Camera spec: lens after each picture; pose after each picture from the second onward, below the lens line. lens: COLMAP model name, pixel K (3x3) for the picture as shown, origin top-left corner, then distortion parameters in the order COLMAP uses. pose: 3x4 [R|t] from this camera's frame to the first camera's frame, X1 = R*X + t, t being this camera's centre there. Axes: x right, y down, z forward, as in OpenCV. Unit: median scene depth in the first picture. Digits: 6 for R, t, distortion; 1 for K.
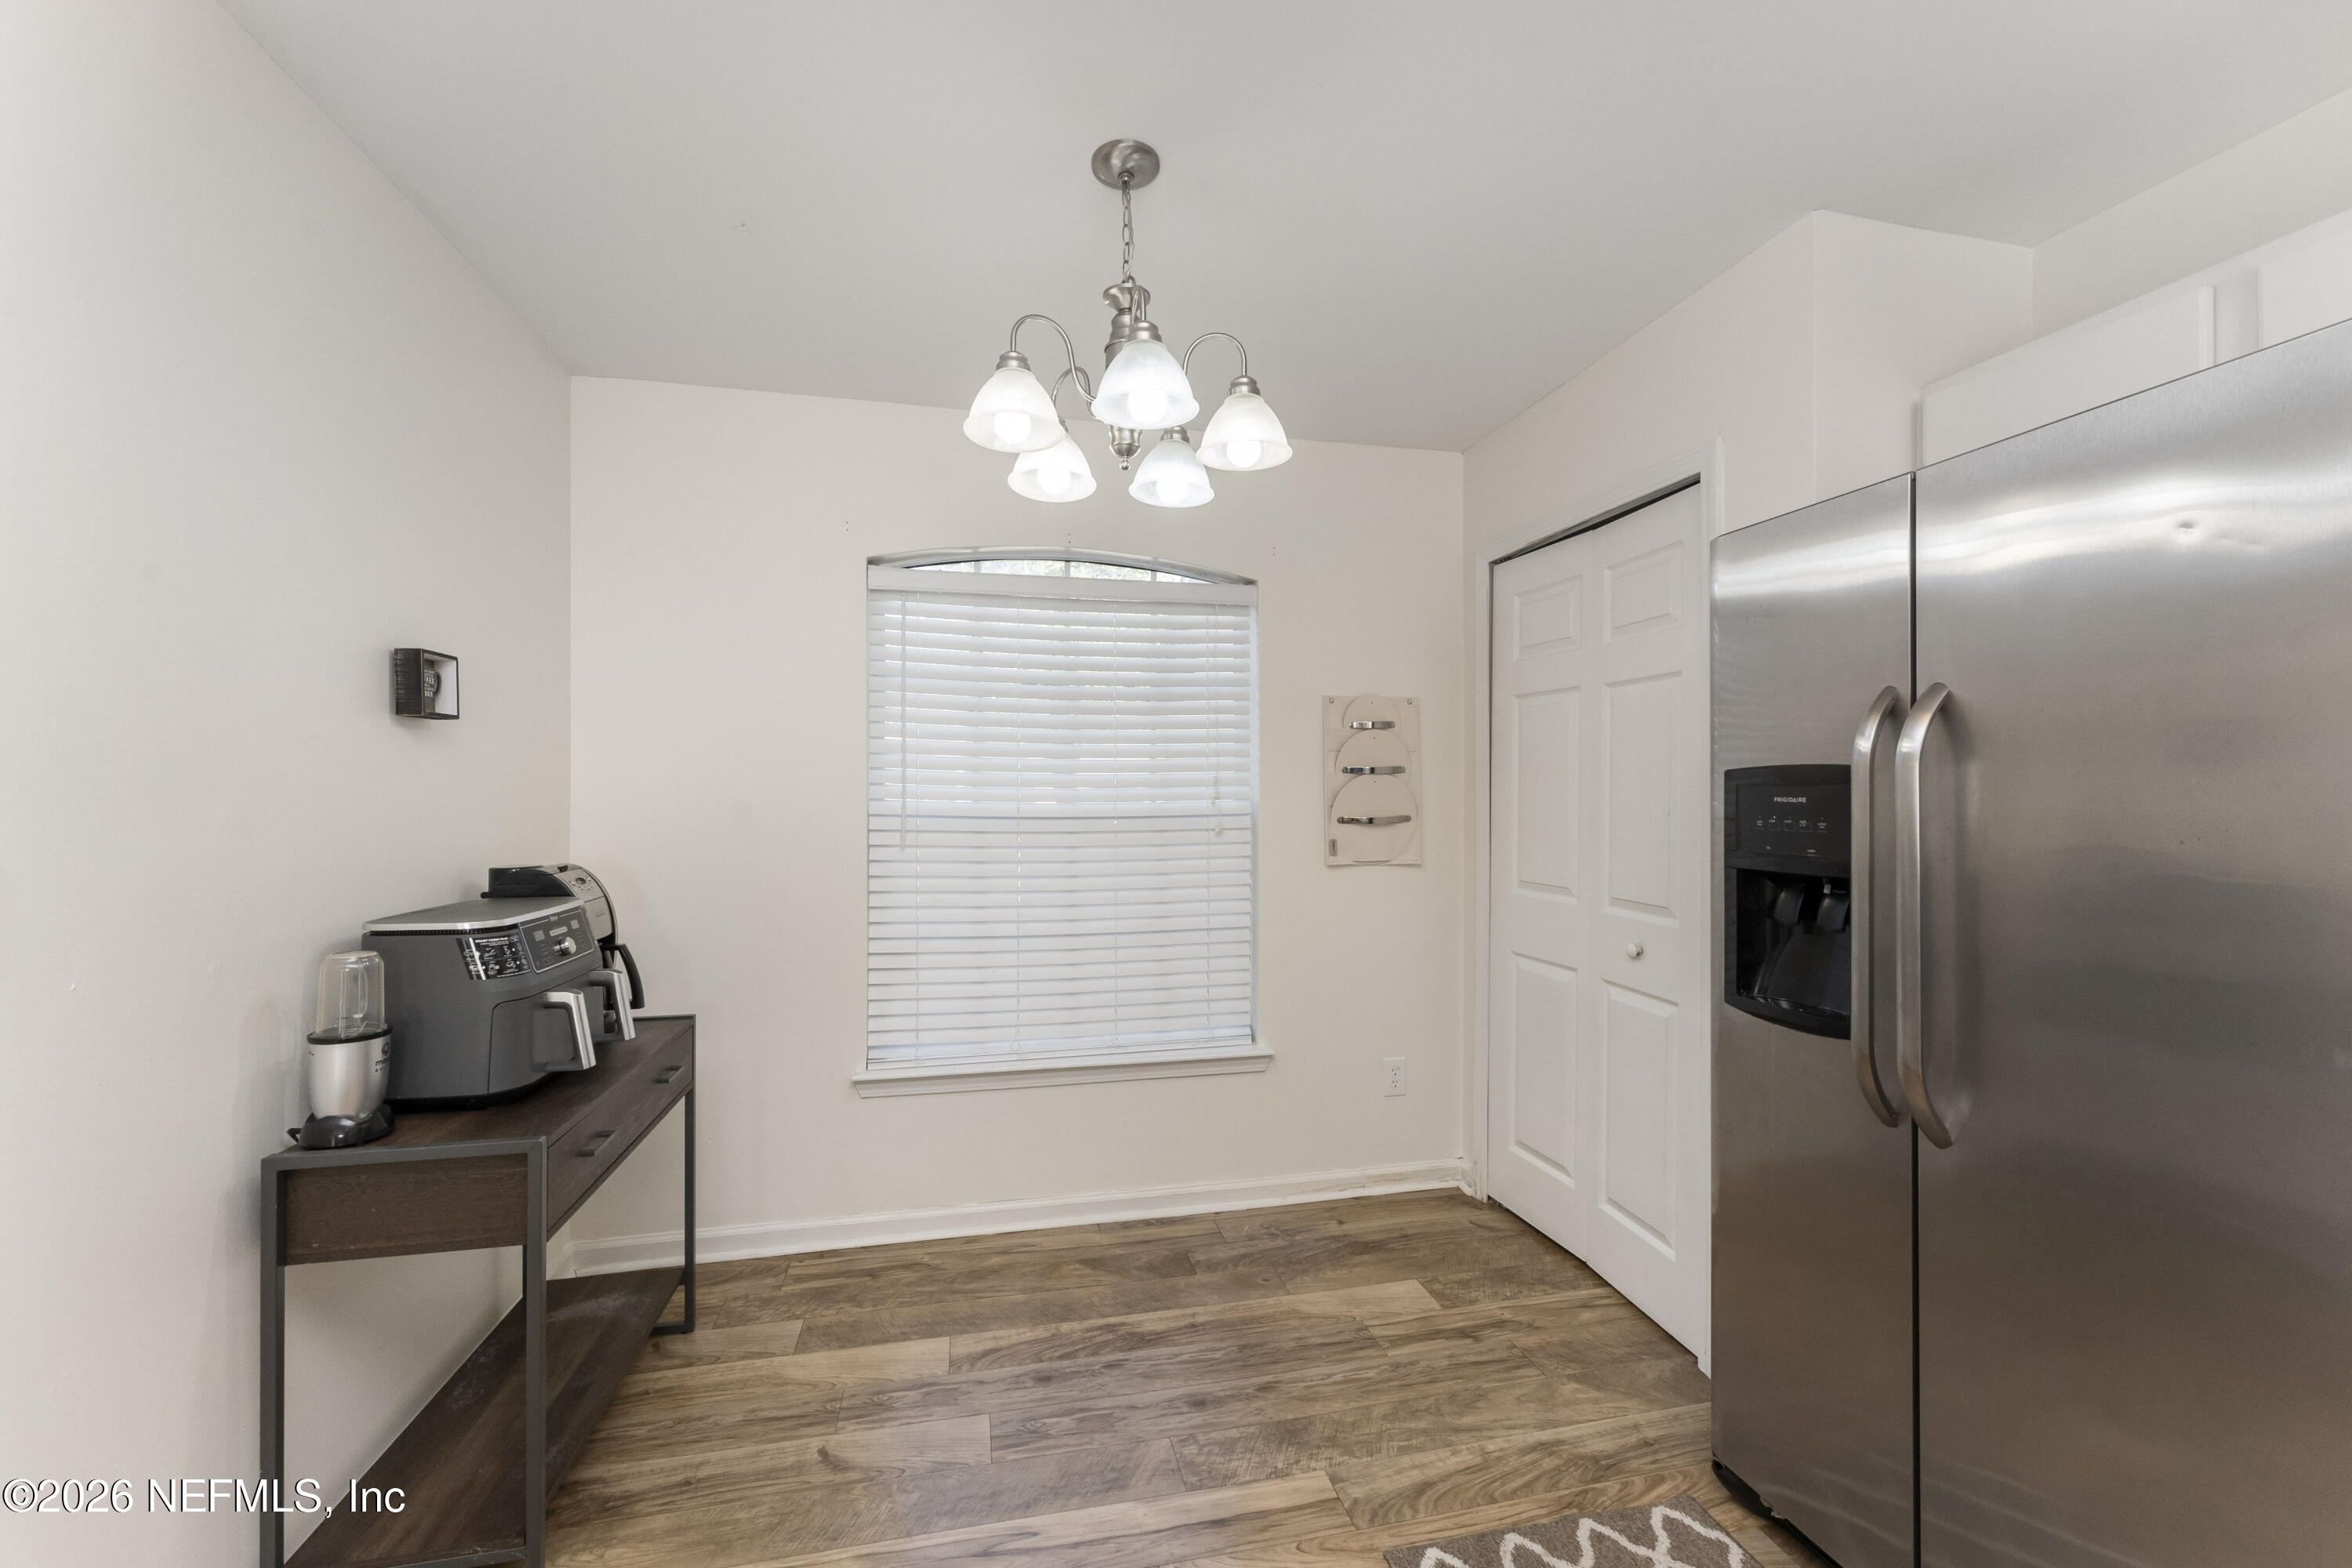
lens RADIAL K [[941.2, 0, 1175.0], [0, 941.2, 834.8], [0, 0, 1]] dist [0.002690, 0.000142]
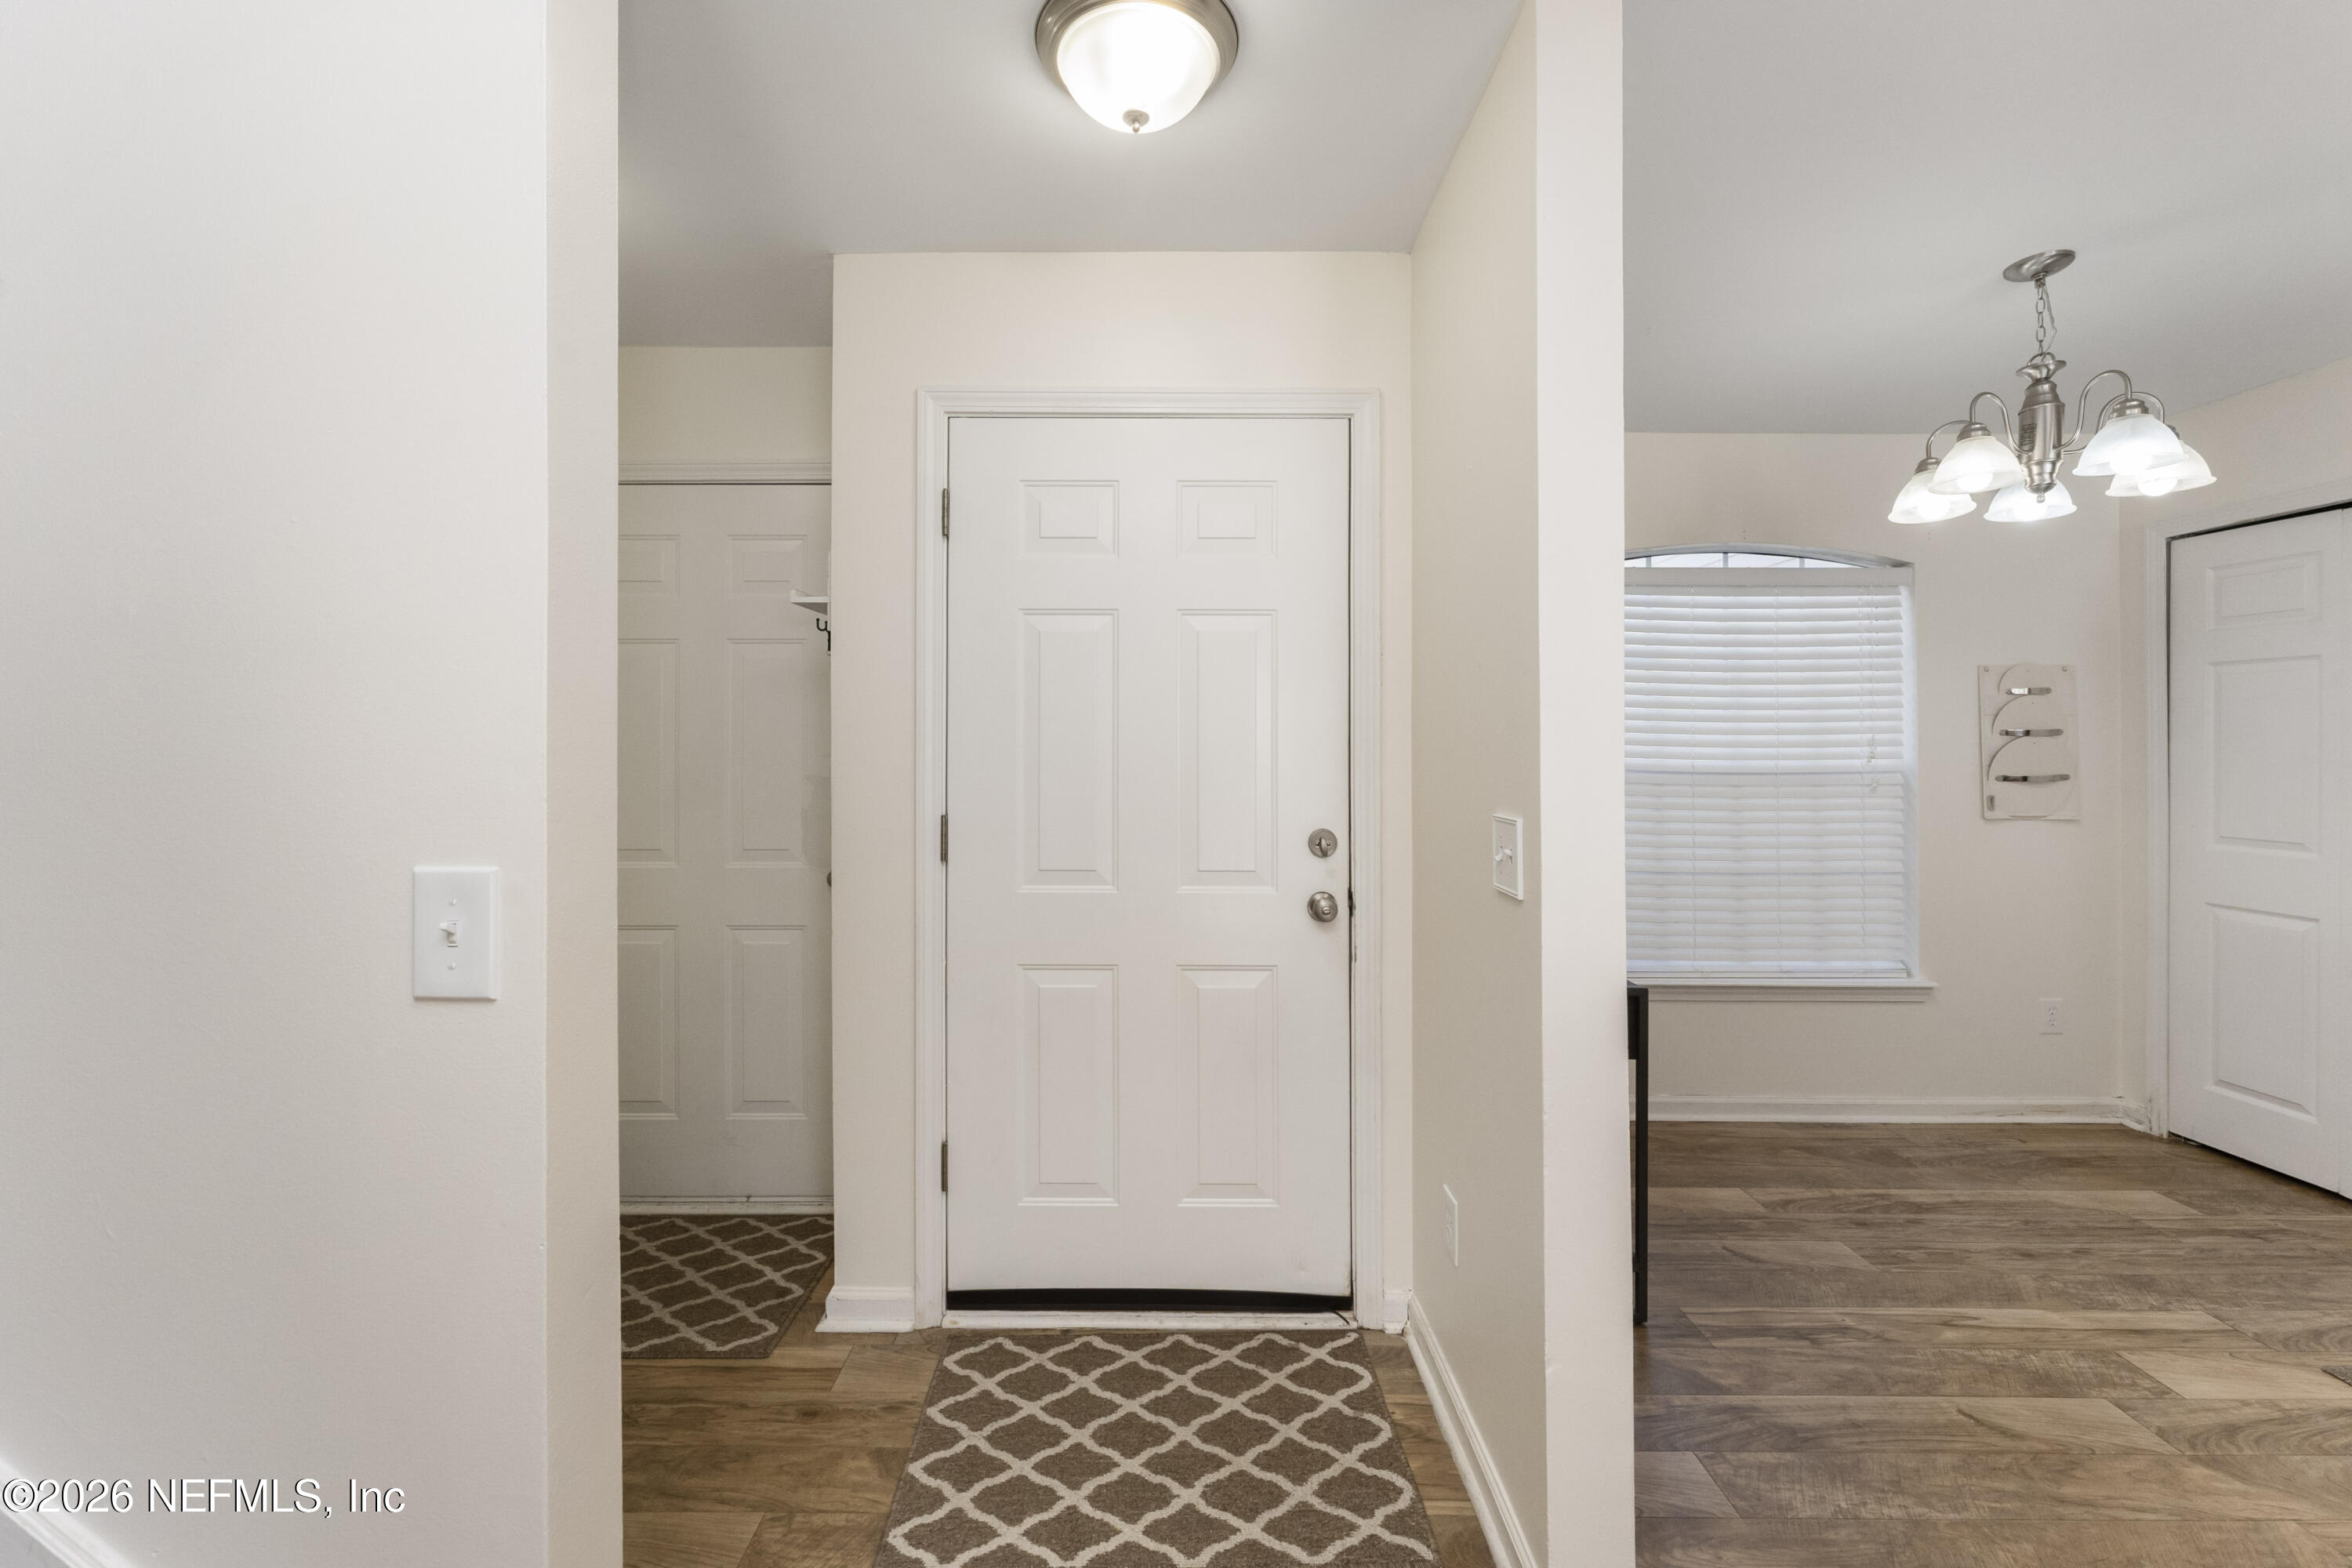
lens RADIAL K [[949.7, 0, 1176.0], [0, 949.7, 784.0], [0, 0, 1]] dist [0.000664, 0.000218]
pose [[0.974446, 0.012098, -0.224295, -0.554900], [-0.013532, 0.999897, -0.004860, 0.010604], [0.224213, 0.007771, 0.974509, -0.320648]]
